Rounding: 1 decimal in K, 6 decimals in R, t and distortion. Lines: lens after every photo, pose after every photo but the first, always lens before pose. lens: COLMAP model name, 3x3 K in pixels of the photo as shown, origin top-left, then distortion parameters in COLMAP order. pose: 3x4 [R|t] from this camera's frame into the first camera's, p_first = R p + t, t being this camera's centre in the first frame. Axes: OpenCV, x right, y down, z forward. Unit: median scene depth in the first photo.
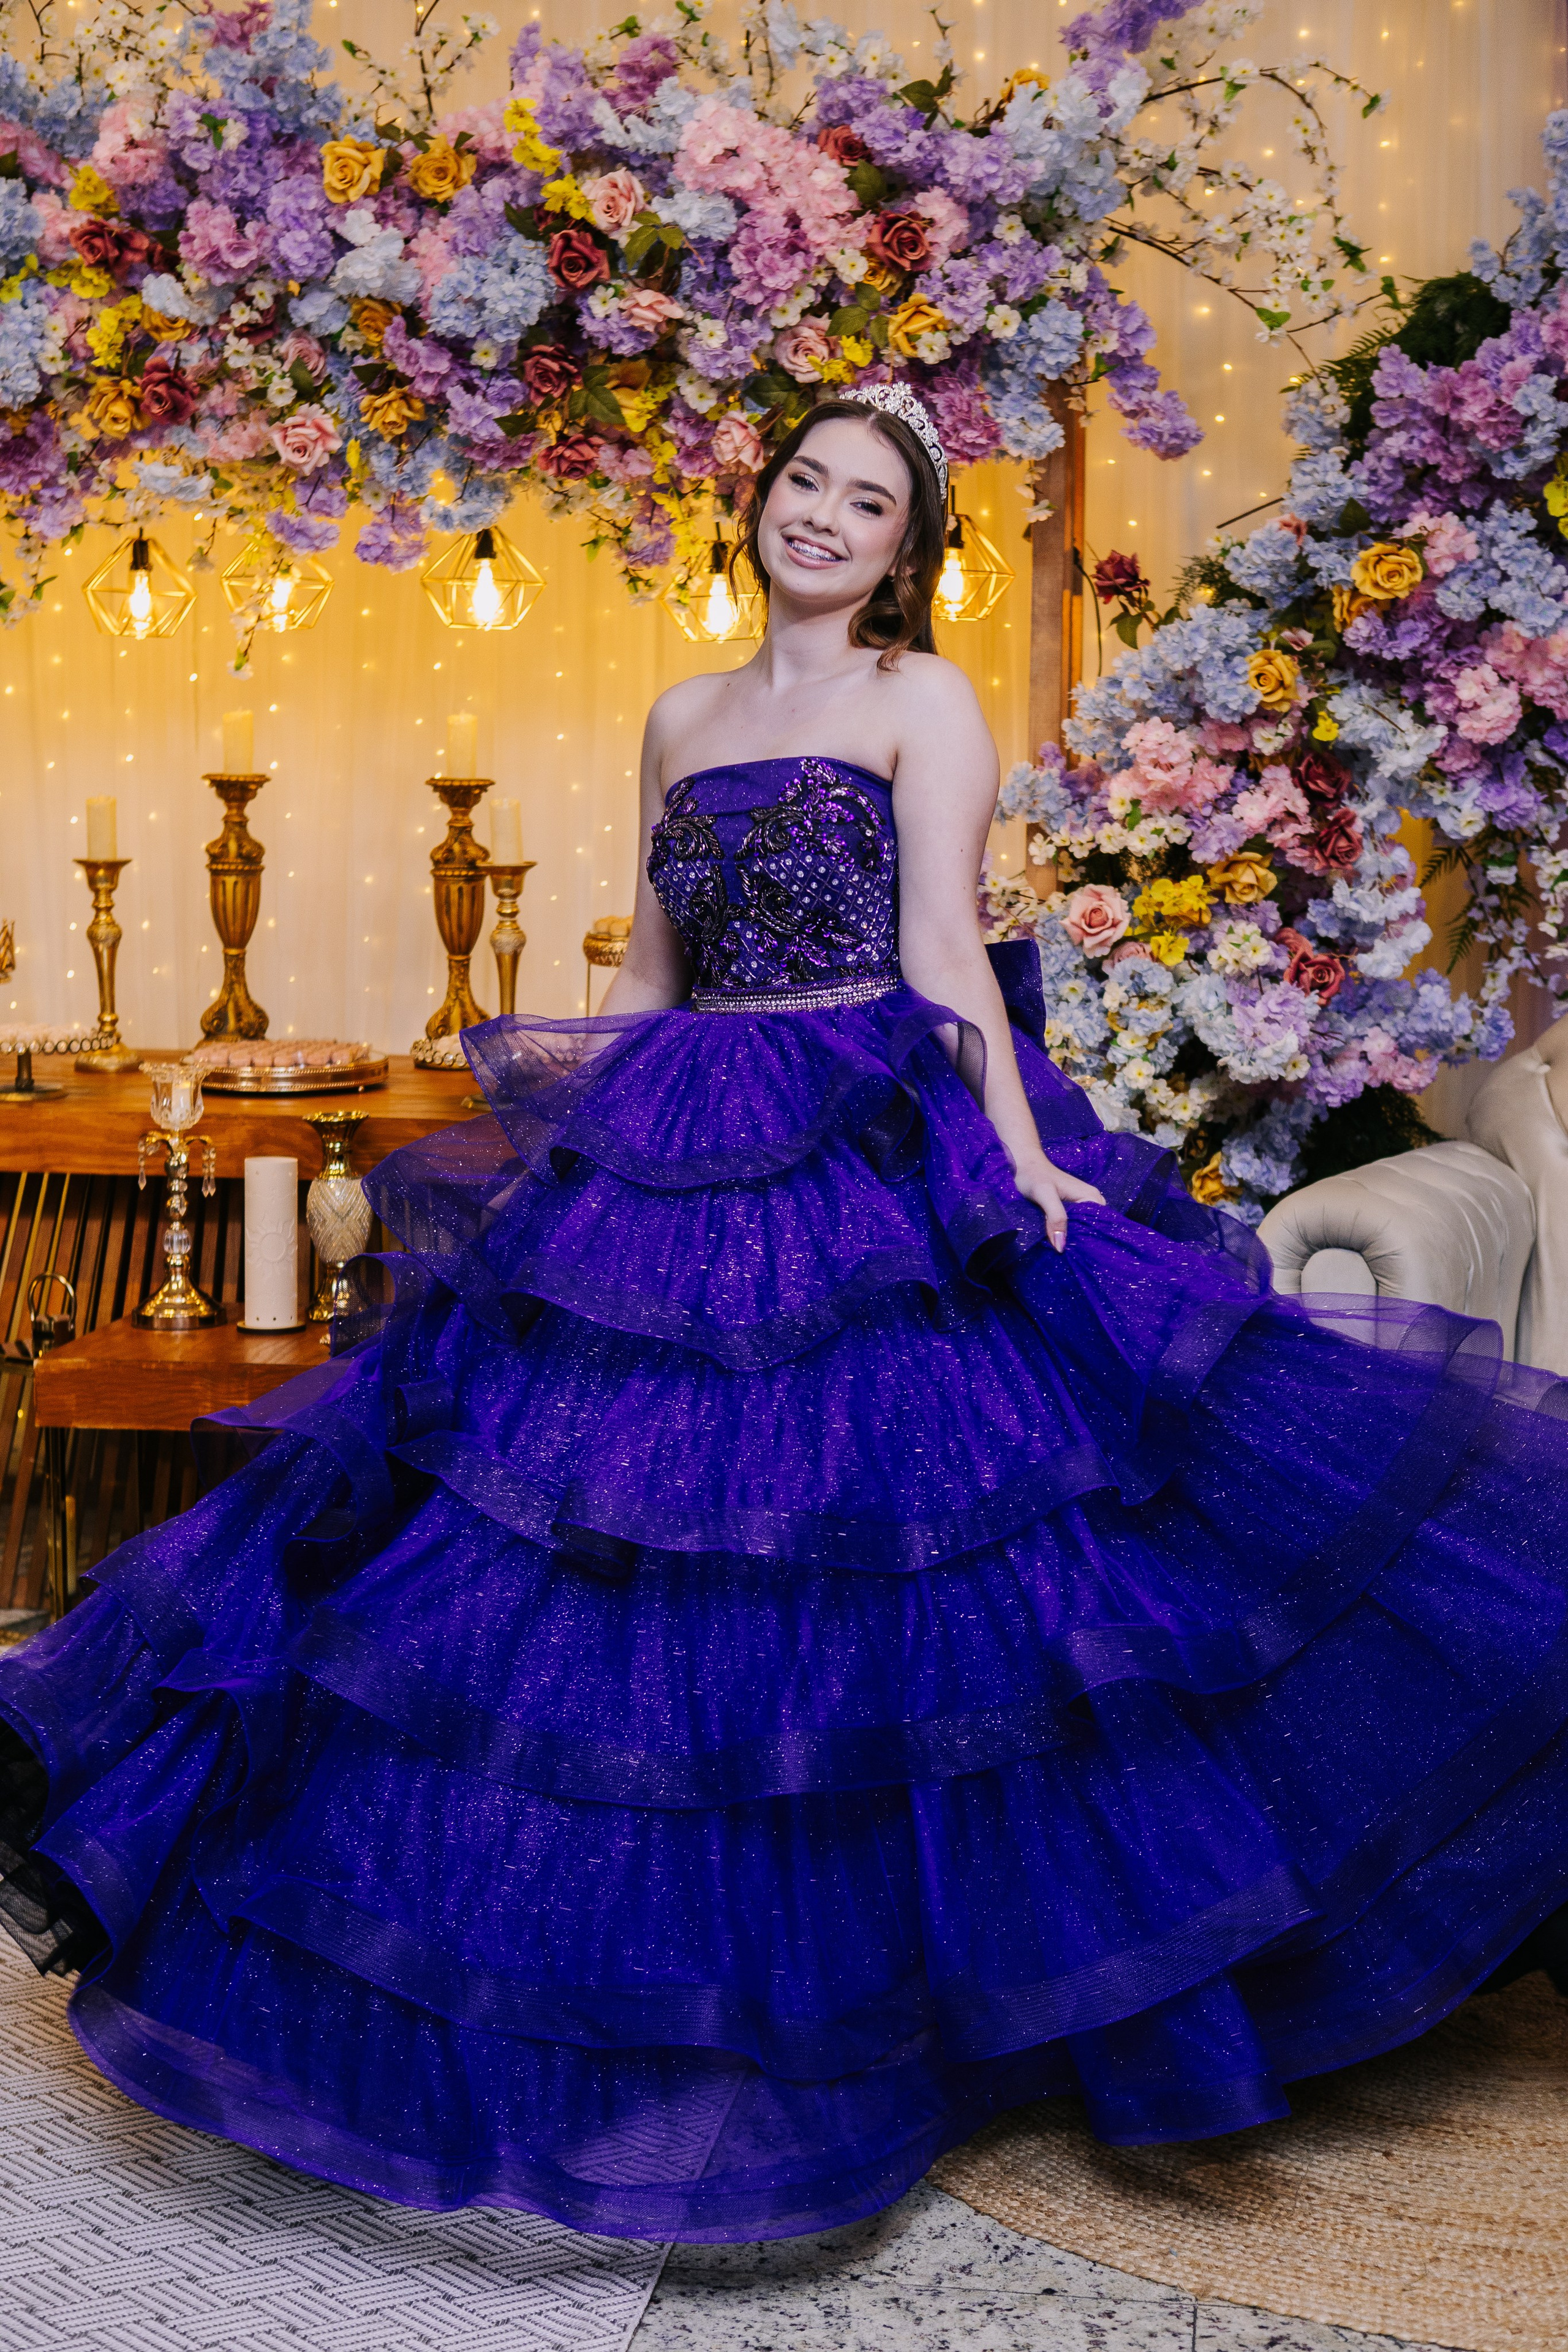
lens RADIAL K [[3469.7, 0, 761.4], [0, 3469.7, 1188.6], [0, 0, 1]] dist [-0.040667, 0.000000]
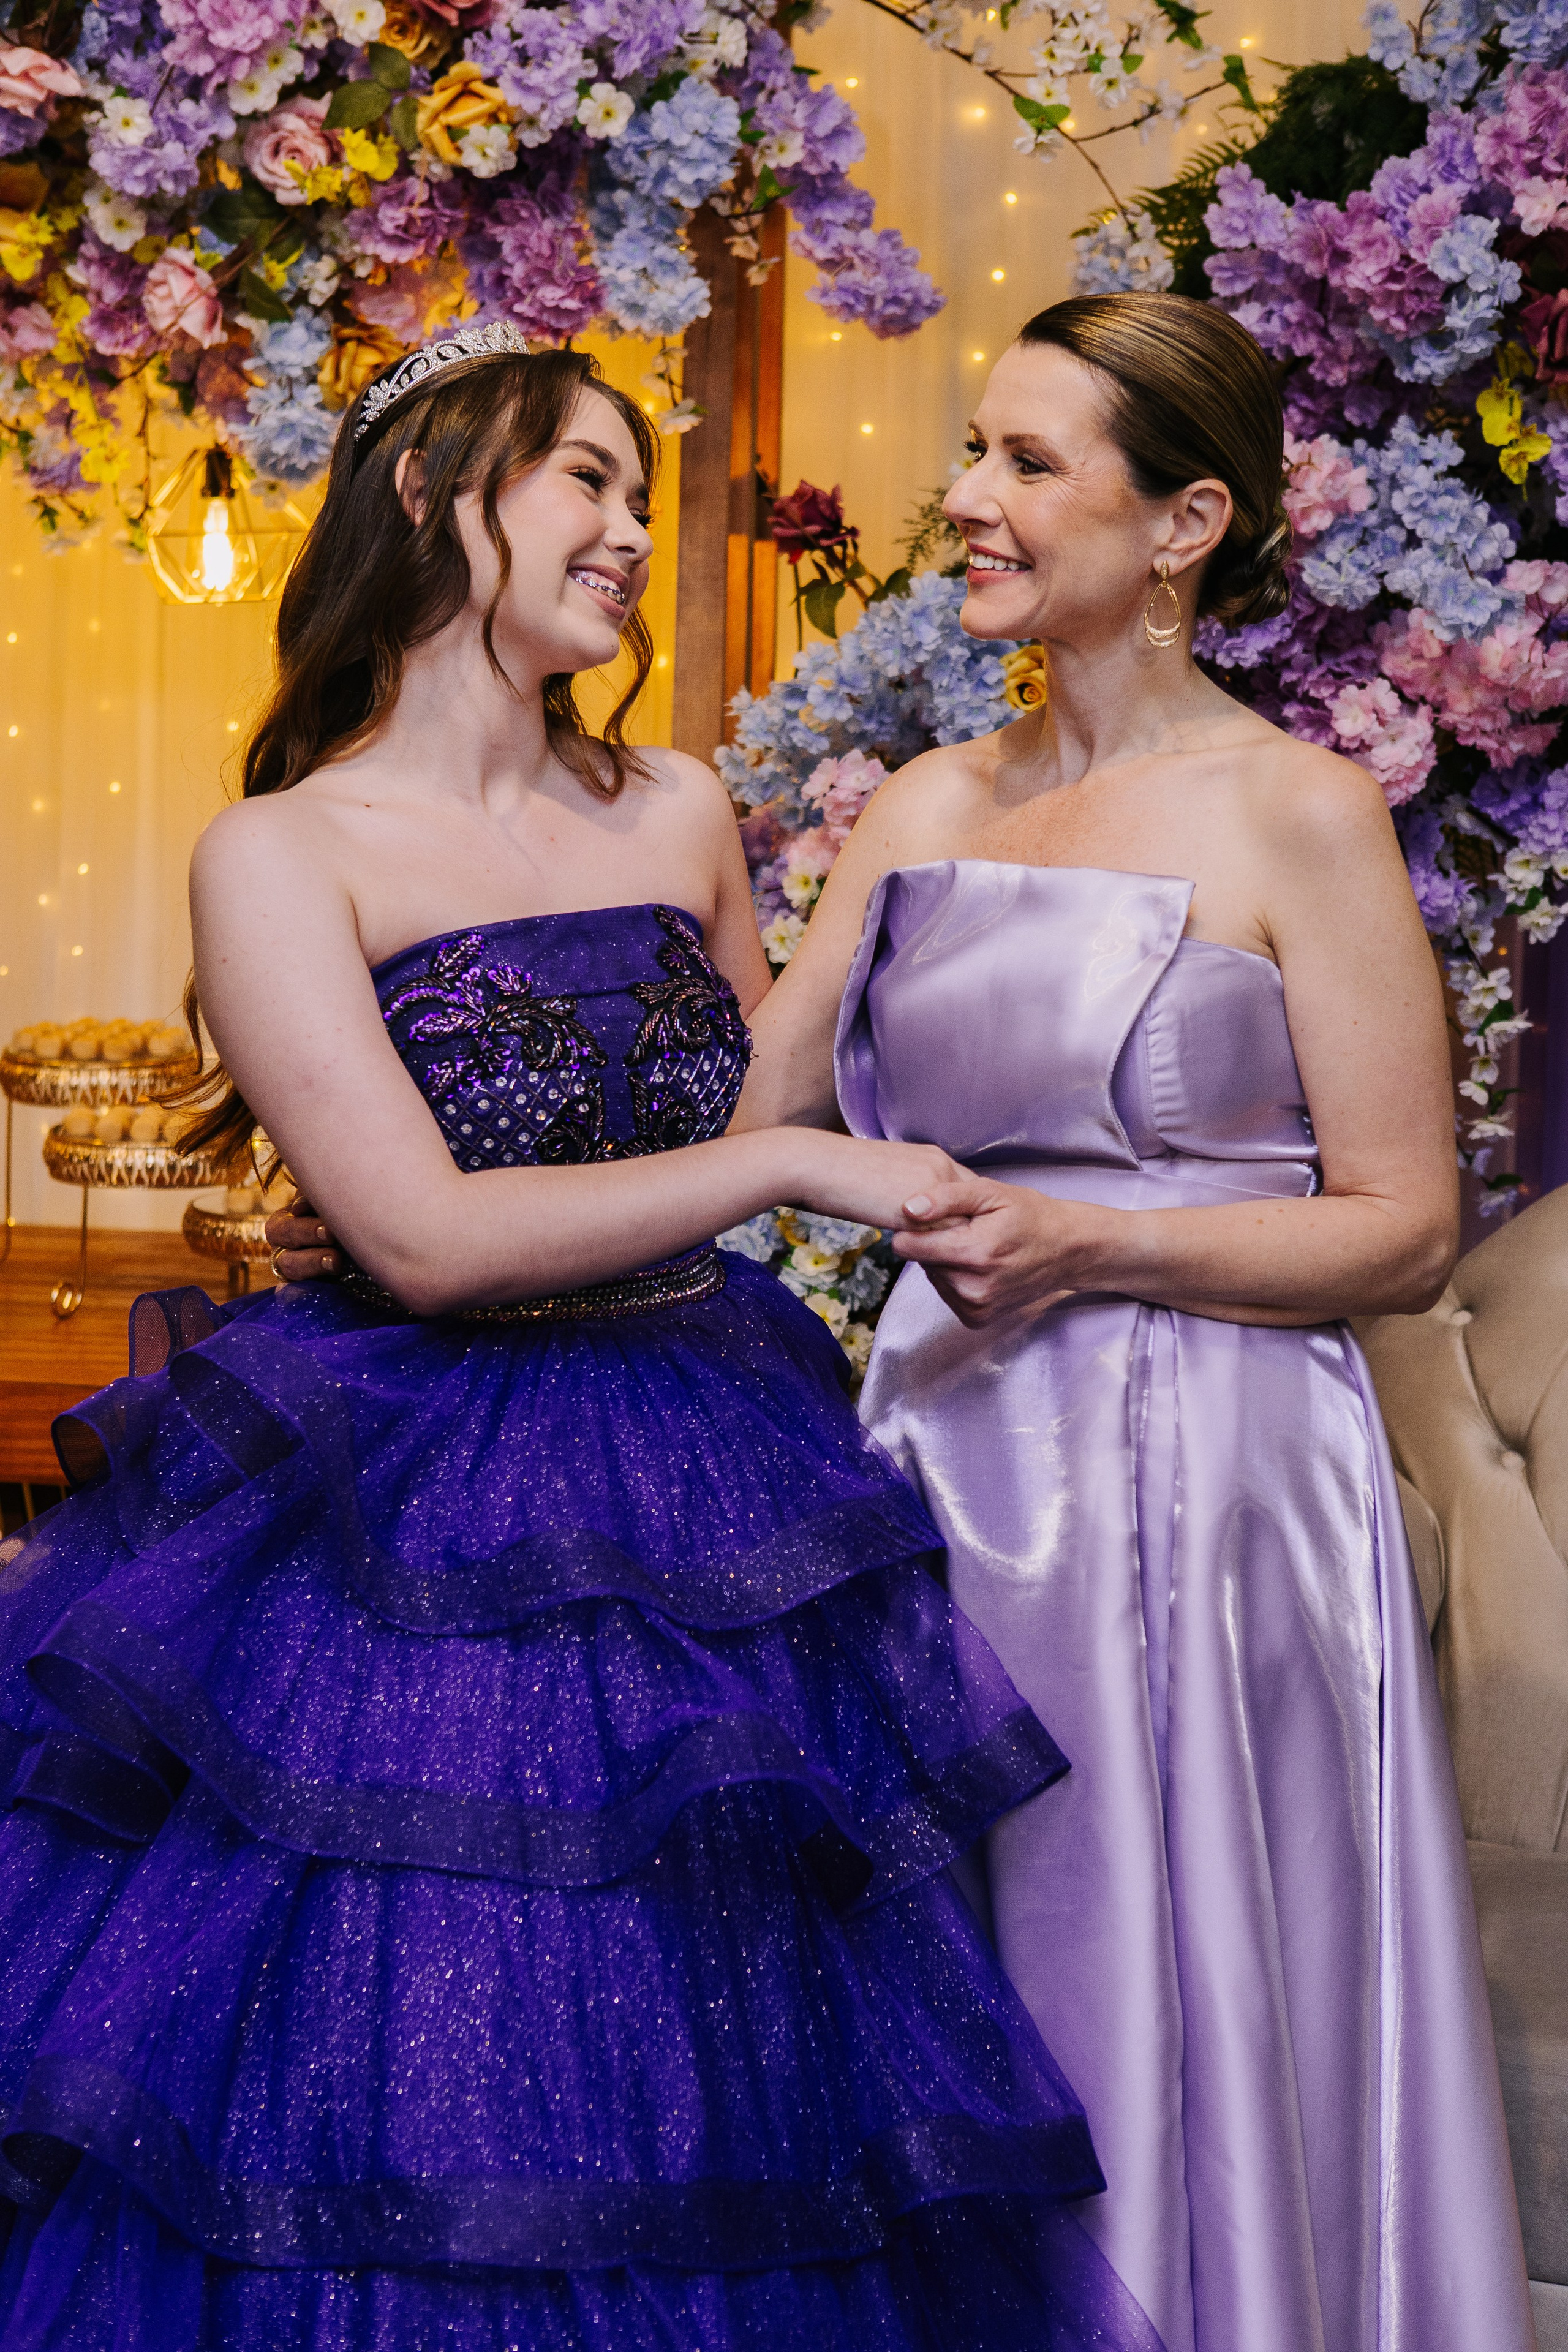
lens RADIAL K [[3984.3, 0, 740.1], [0, 3984.3, 1179.5], [0, 0, 1]] dist [-0.060902, 0.000000]
pose [[0.999143, 0.012760, 0.039376, 0.065916], [-0.013075, 0.999884, 0.007764, -0.064363], [-0.039272, -0.008272, 0.999194, 0.283475]]
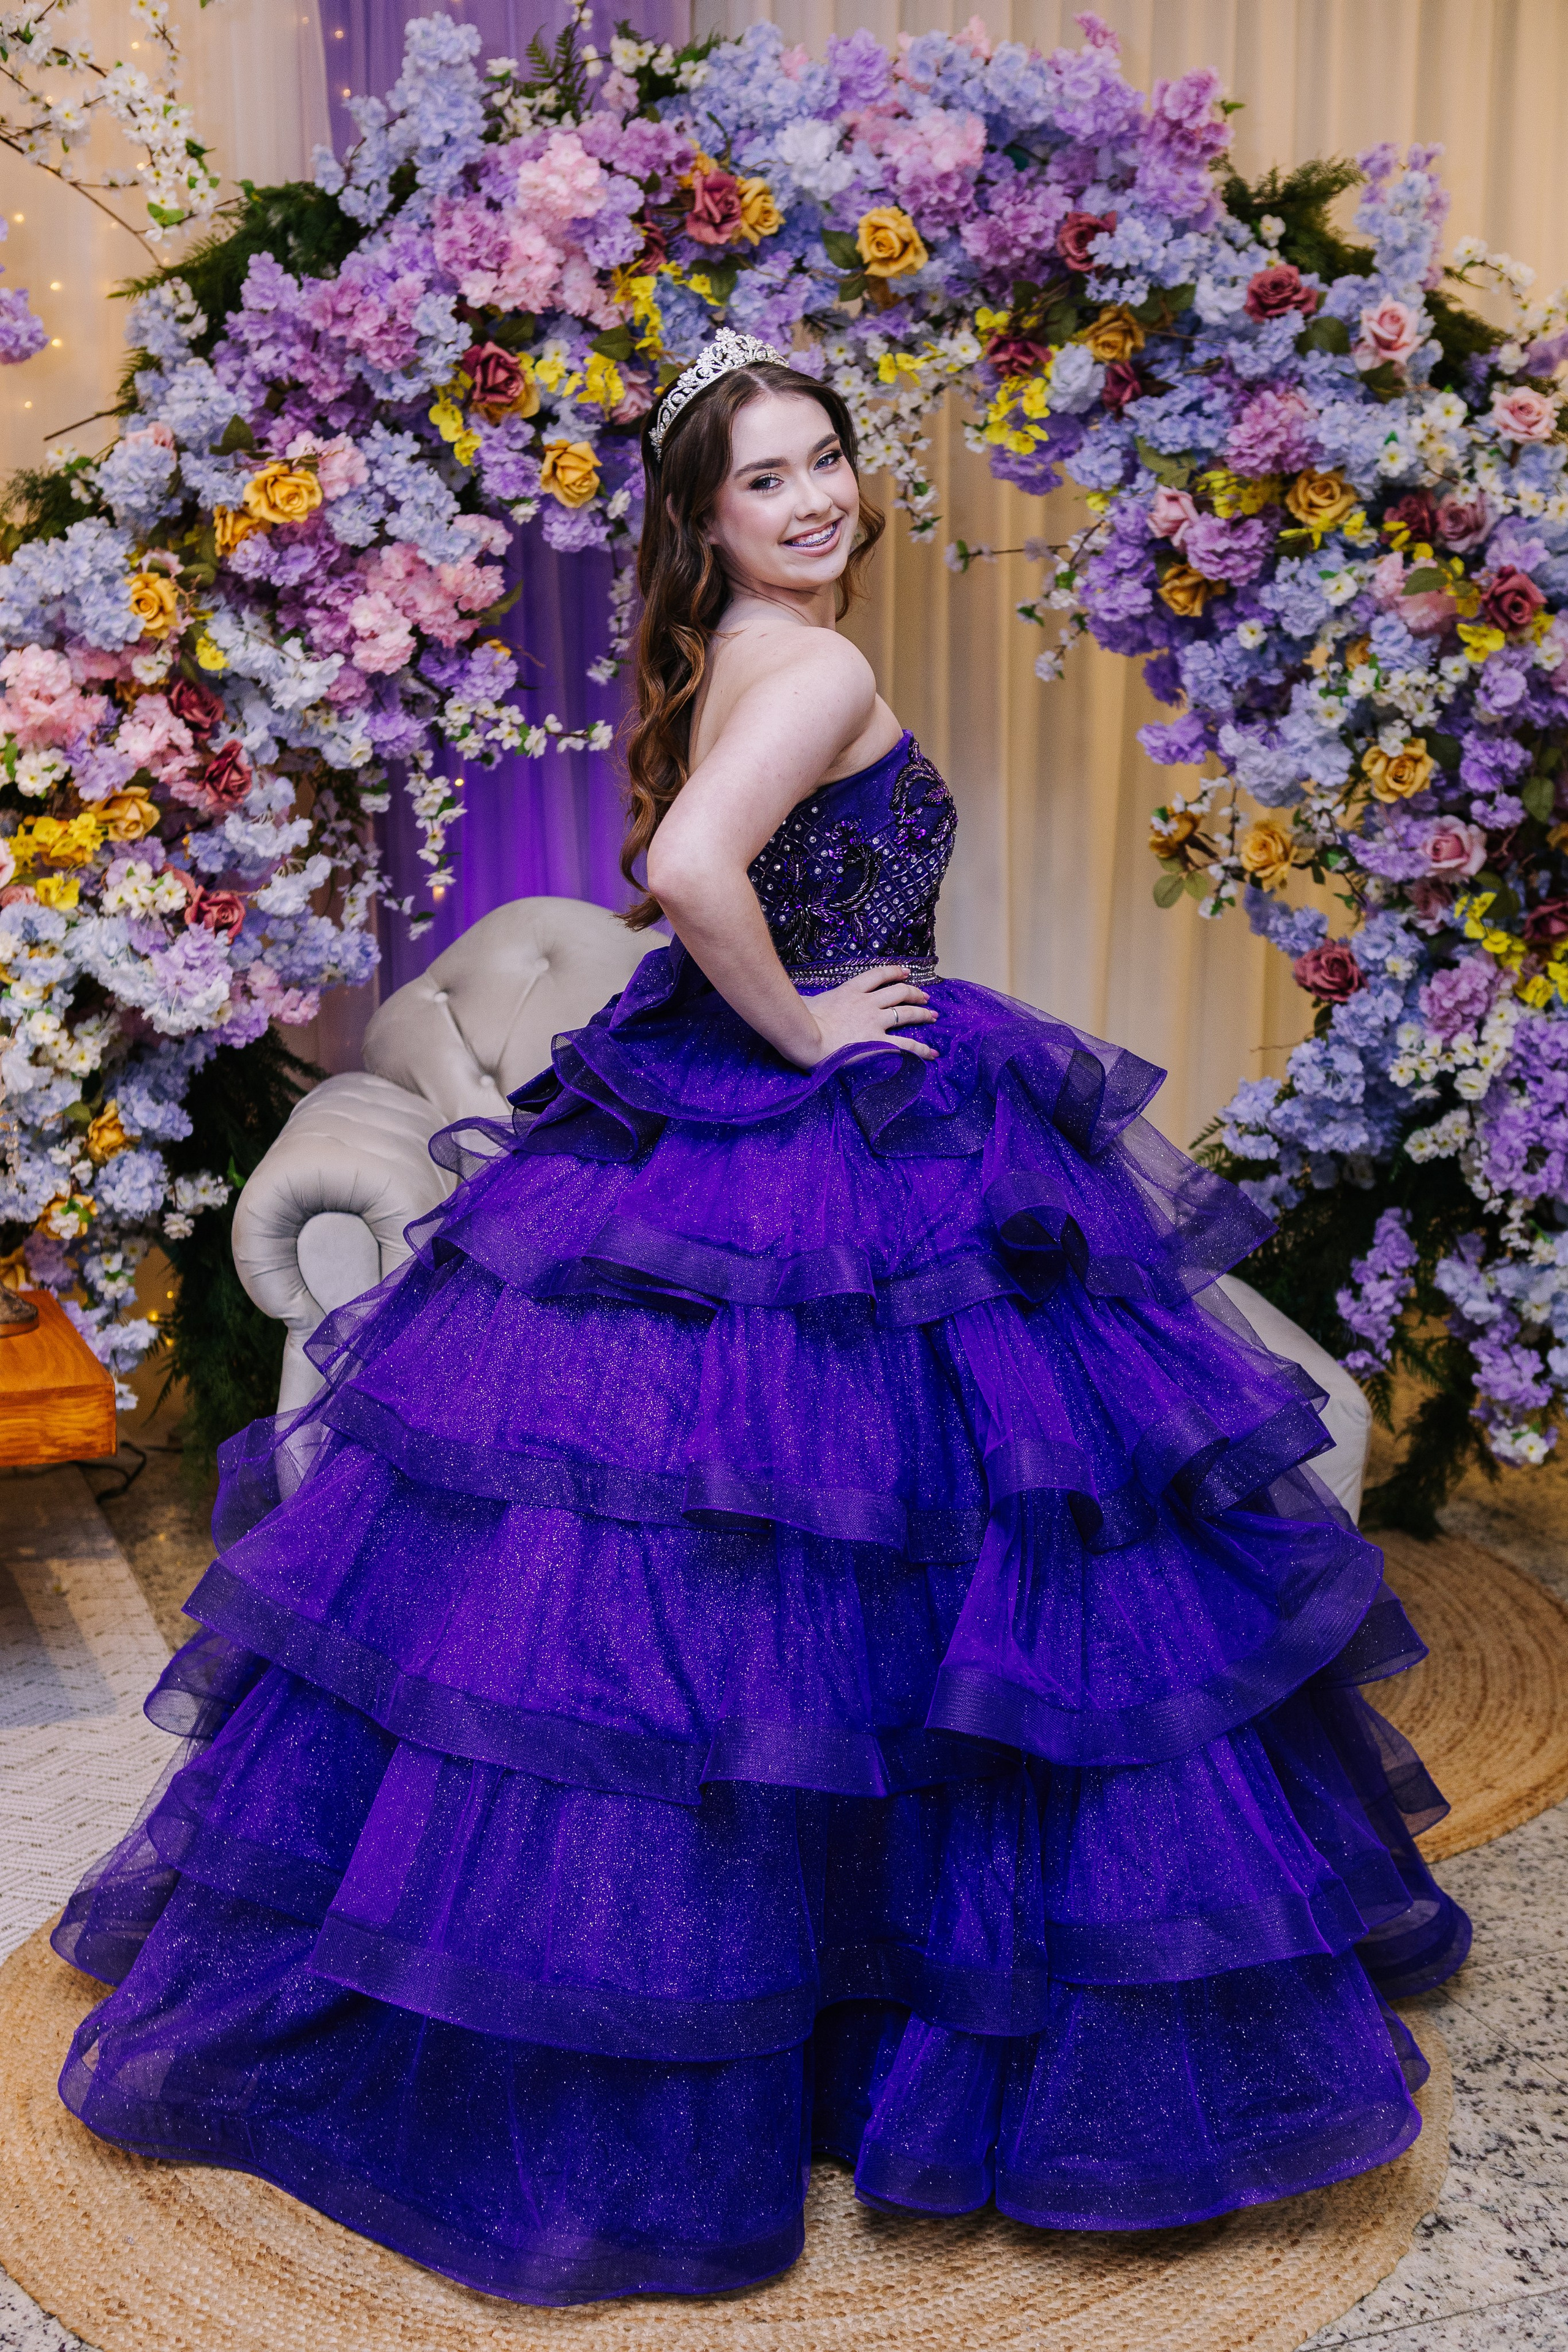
lens RADIAL K [[2869.8, 0, 787.6], [0, 2869.8, 1180.7], [0, 0, 1]] dist [-0.024097, 0.000000]
pose [[0.864242, -0.090793, 0.494816, -0.105960], [0.057711, 0.994979, 0.081769, -0.044365], [-0.499756, -0.042112, 0.865142, 0.228246]]
